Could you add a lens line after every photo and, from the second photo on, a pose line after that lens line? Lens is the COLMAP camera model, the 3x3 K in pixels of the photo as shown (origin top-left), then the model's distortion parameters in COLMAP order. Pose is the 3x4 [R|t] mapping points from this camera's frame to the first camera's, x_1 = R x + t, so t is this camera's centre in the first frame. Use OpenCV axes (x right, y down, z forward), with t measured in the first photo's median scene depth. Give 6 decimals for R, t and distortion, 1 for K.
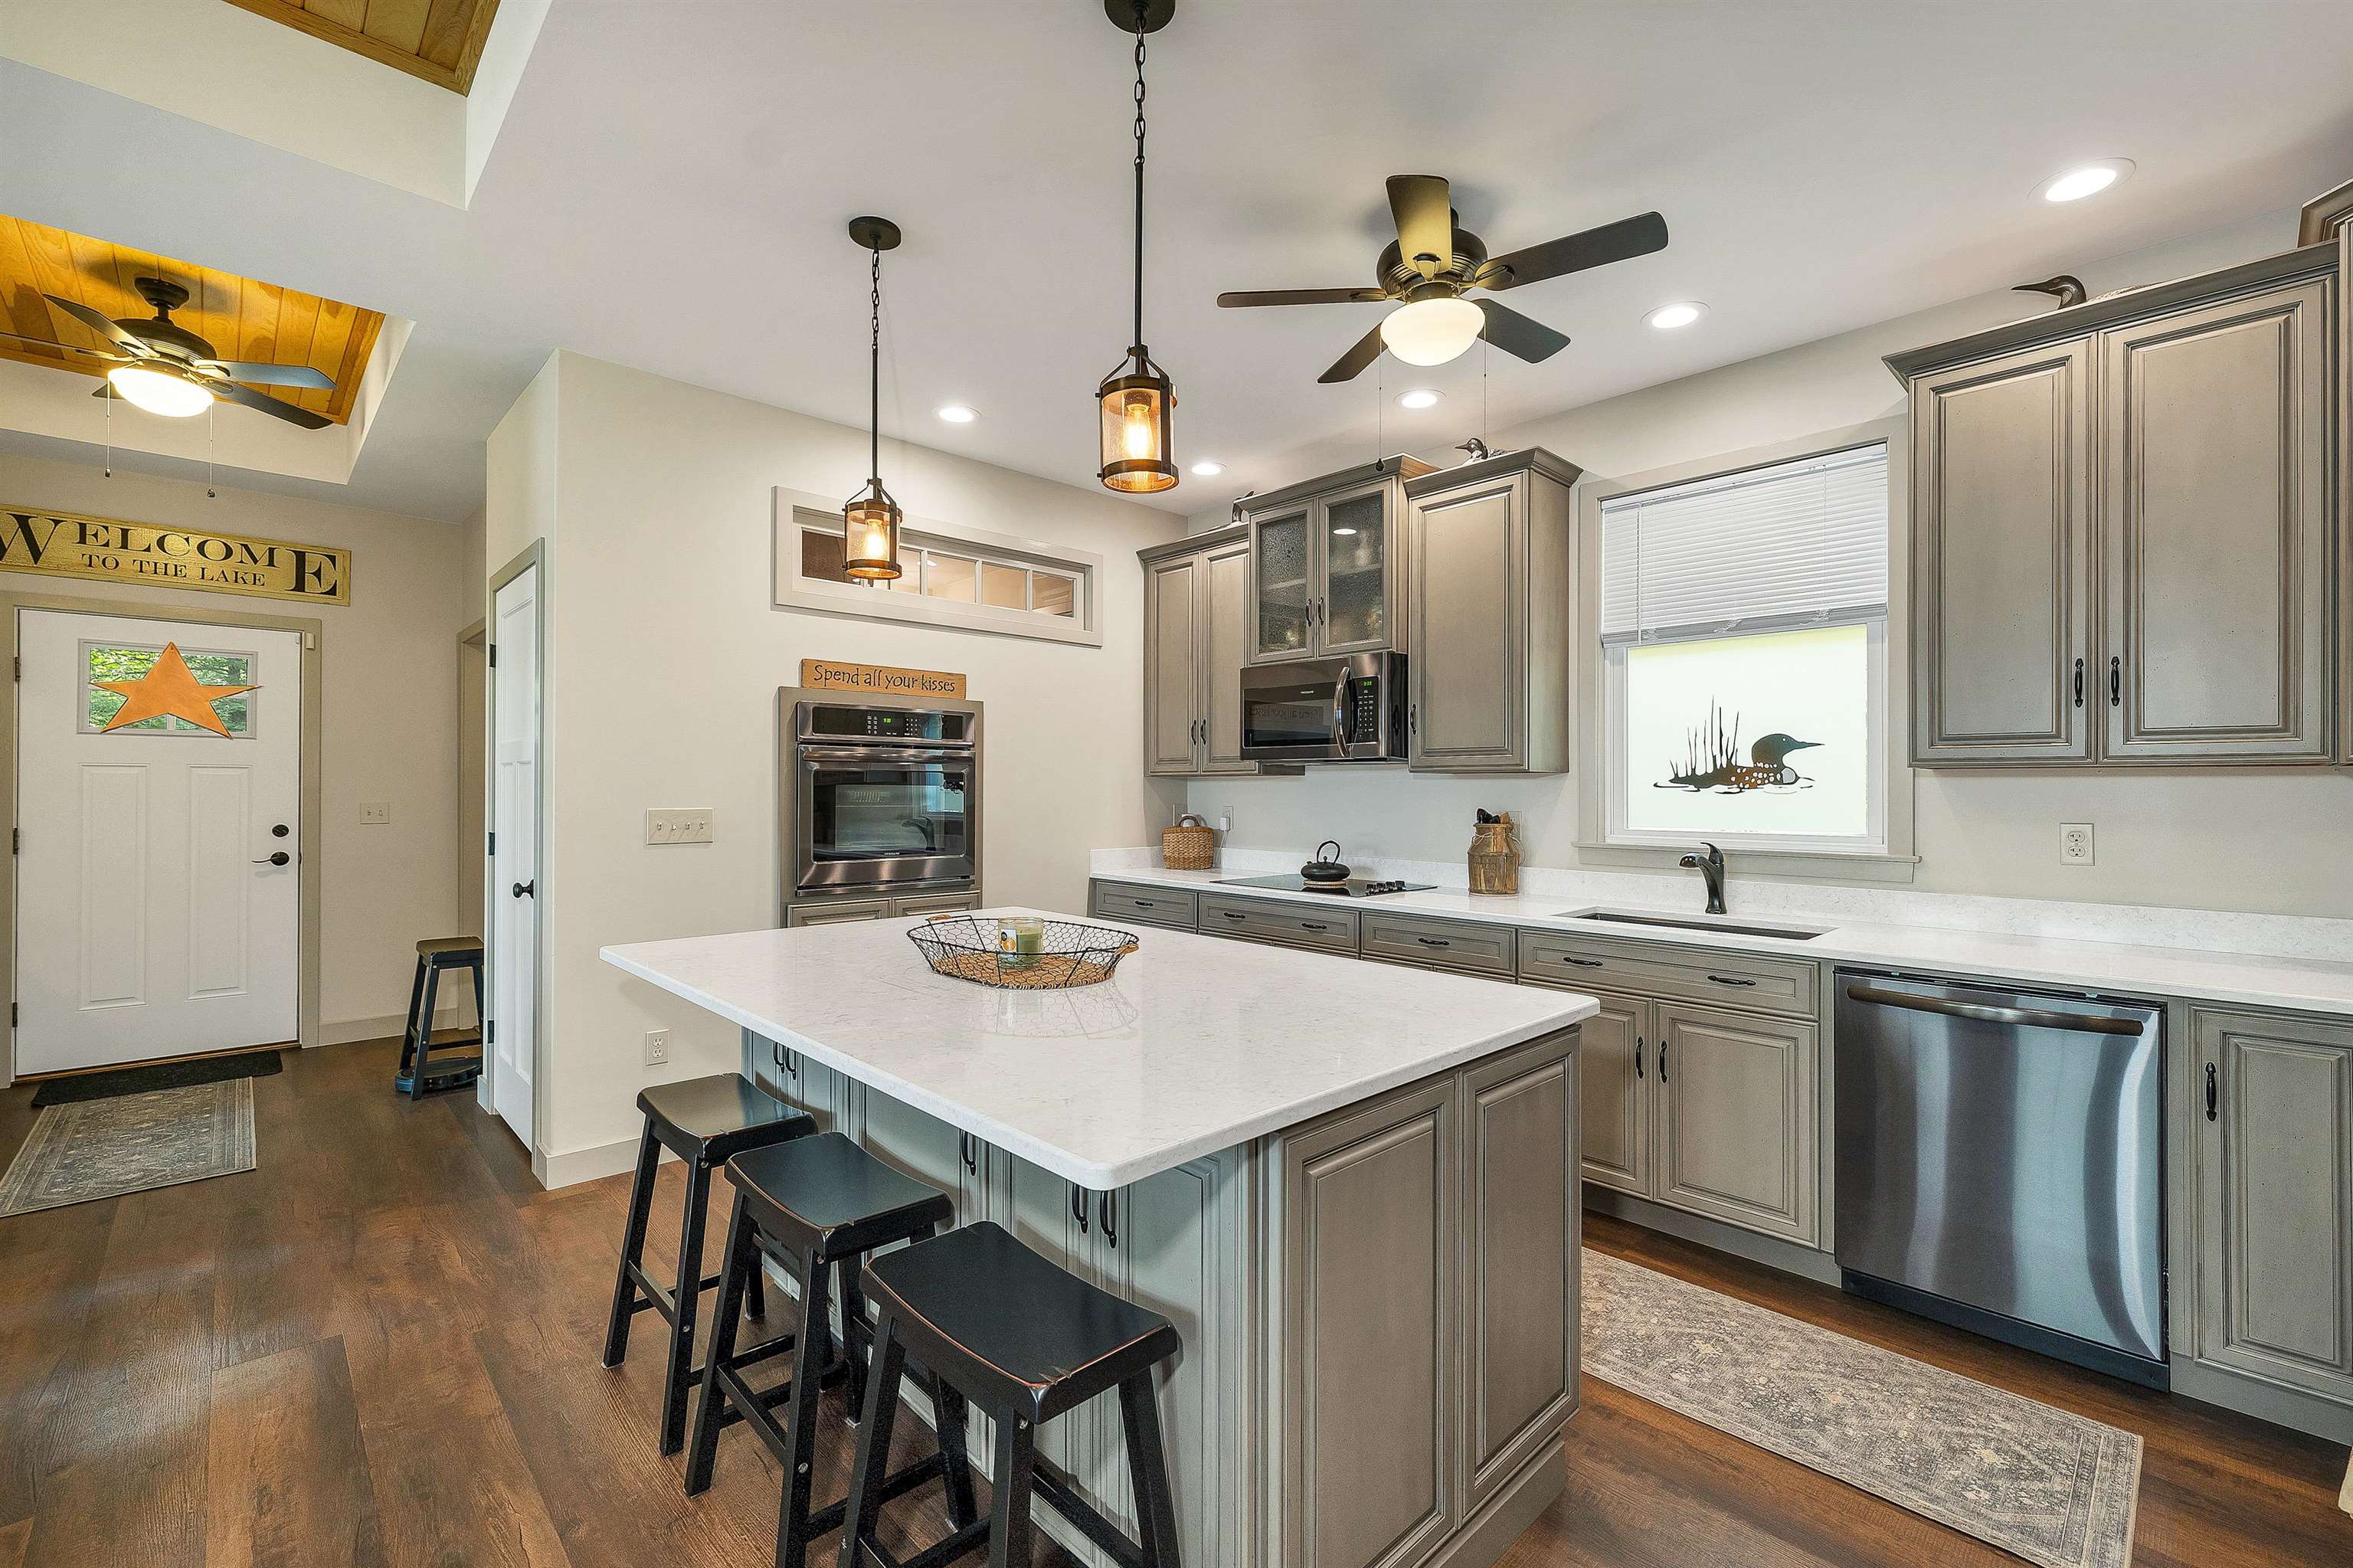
lens RADIAL K [[995.7, 0, 1176.2], [0, 995.7, 789.1], [0, 0, 1]] dist [0.001231, 0.000056]
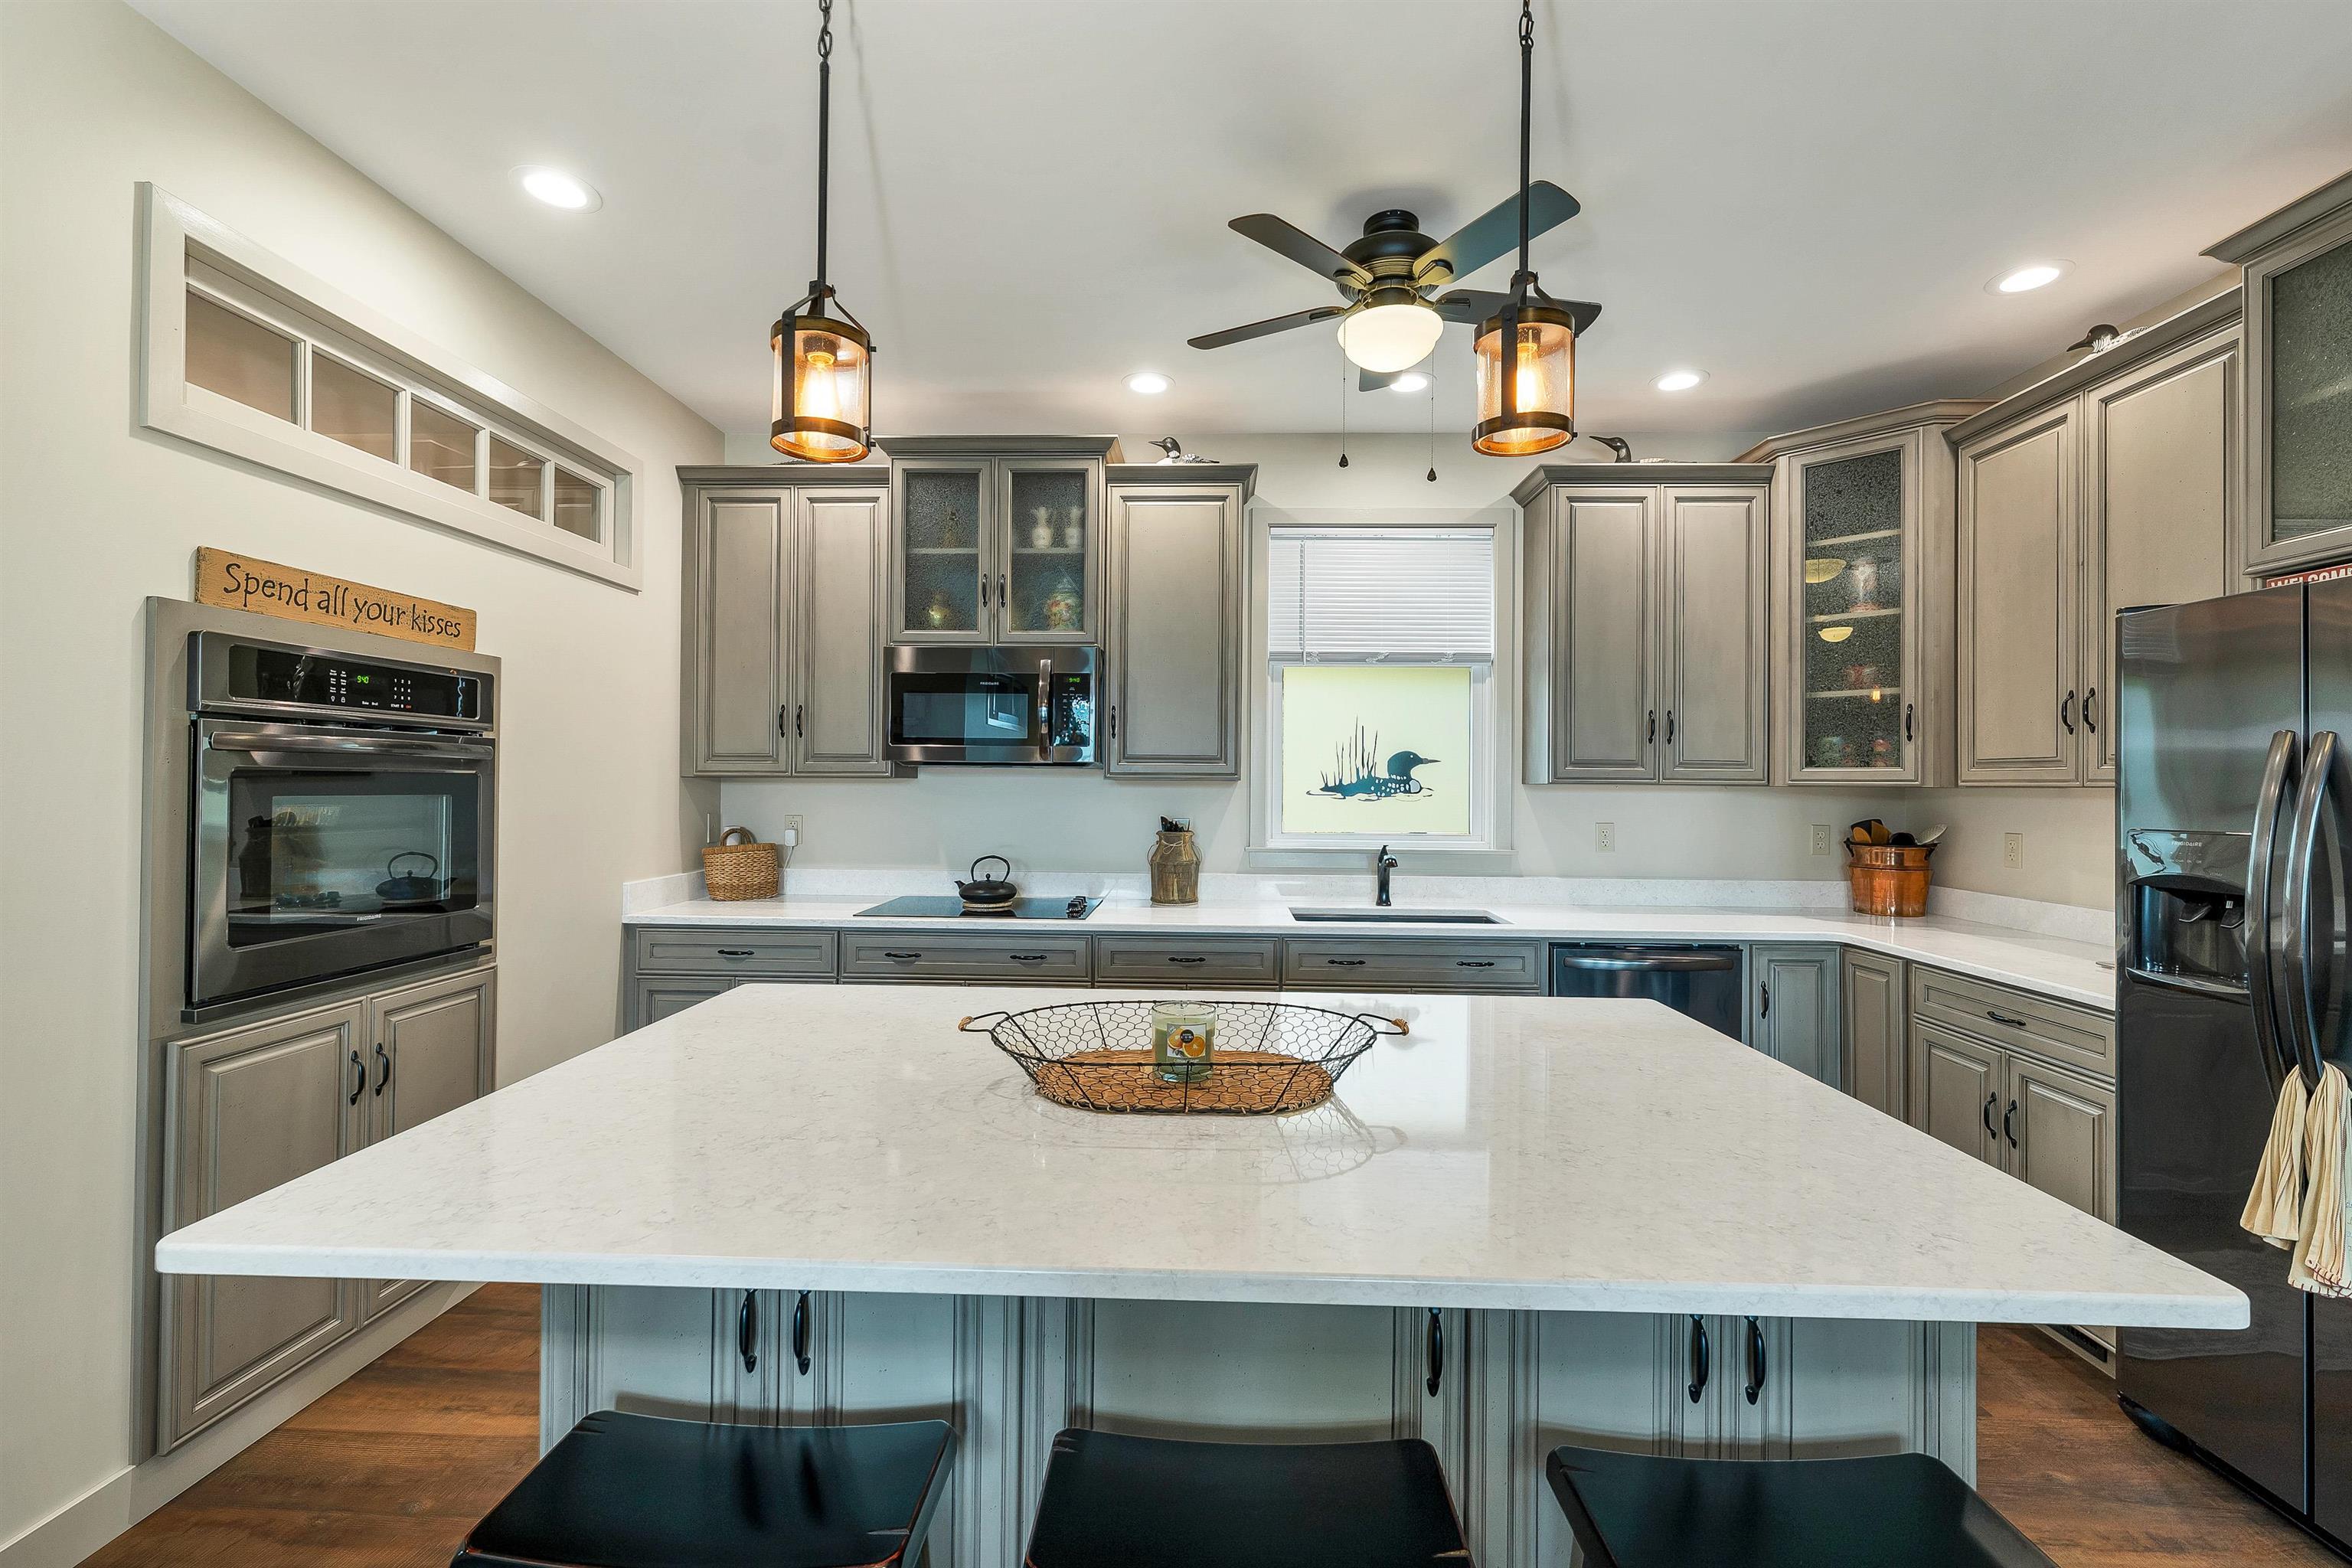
lens RADIAL K [[998.0, 0, 1176.0], [0, 998.0, 784.0], [0, 0, 1]] dist [-0.000481, -0.000336]
pose [[0.709456, 0.001986, 0.704747, -0.362890], [-0.005963, 0.999977, 0.003184, -0.015114], [-0.704725, -0.006461, 0.709451, 0.283372]]
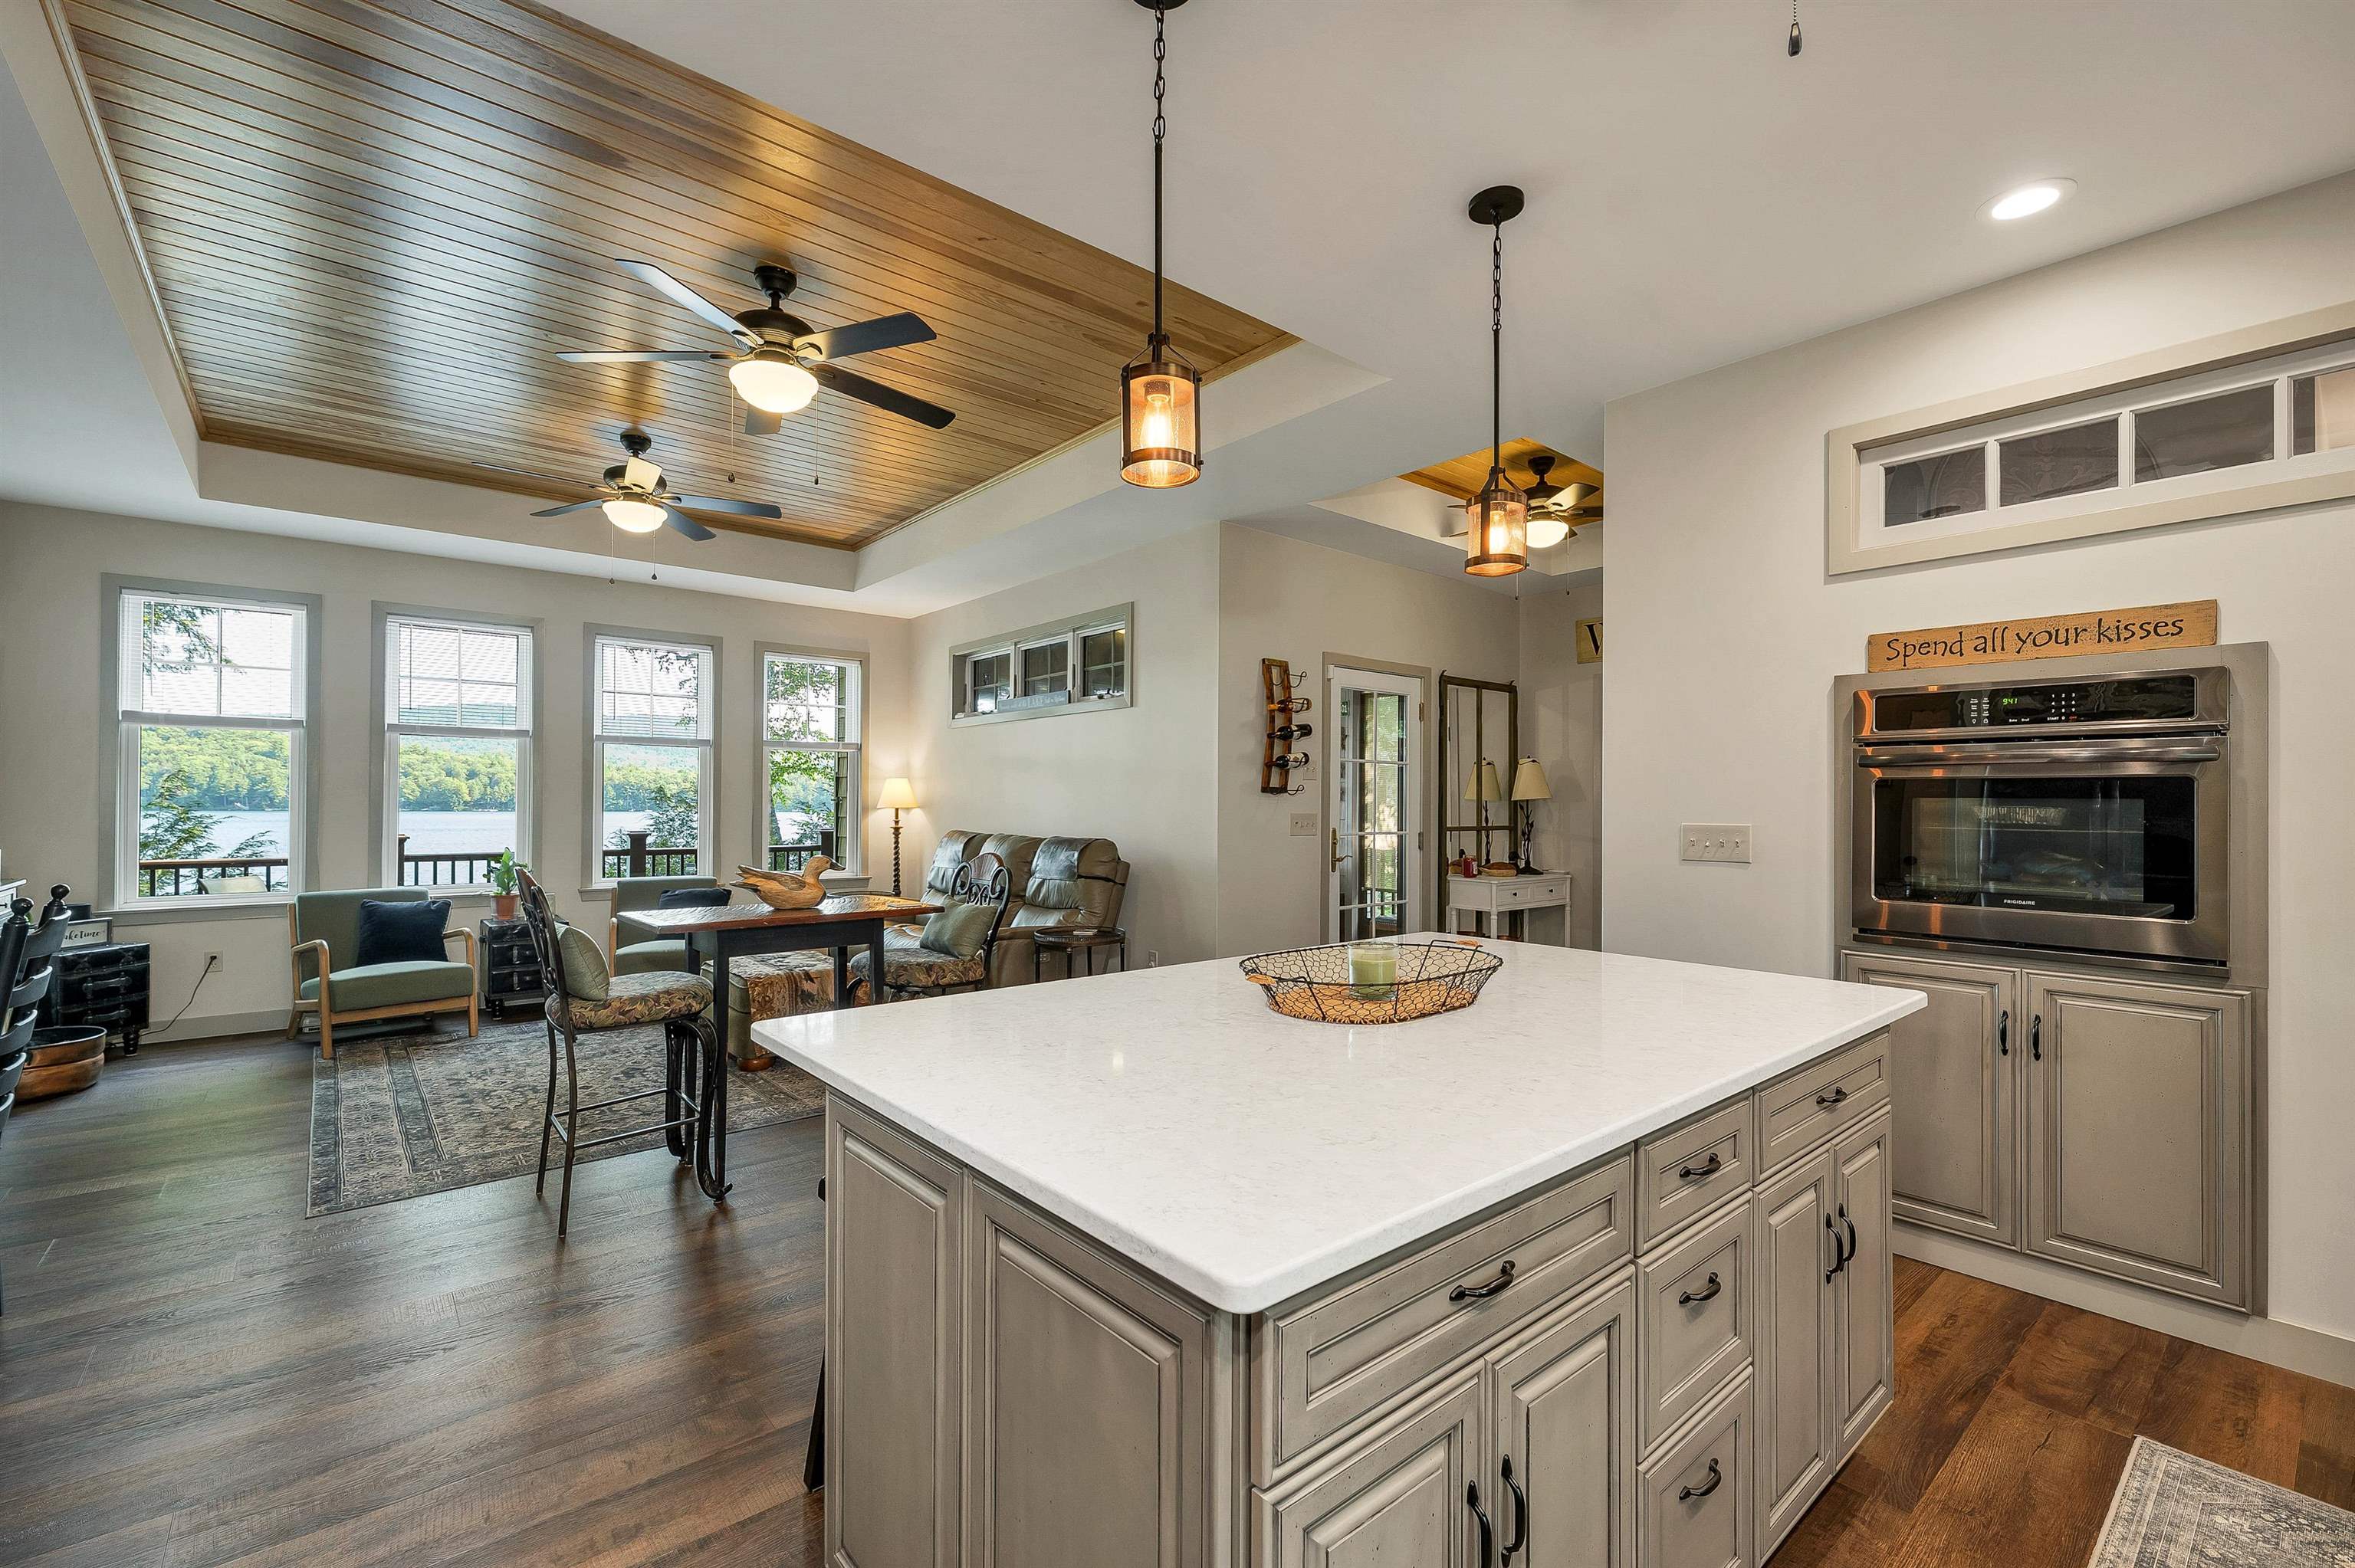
lens RADIAL K [[996.3, 0, 1177.2], [0, 996.3, 789.1], [0, 0, 1]] dist [0.001231, 0.000056]
pose [[-0.060635, -0.015043, -0.998047, 0.408893], [-0.004383, 0.999881, -0.014804, 0.001910], [0.998150, 0.003476, -0.060693, 0.487922]]
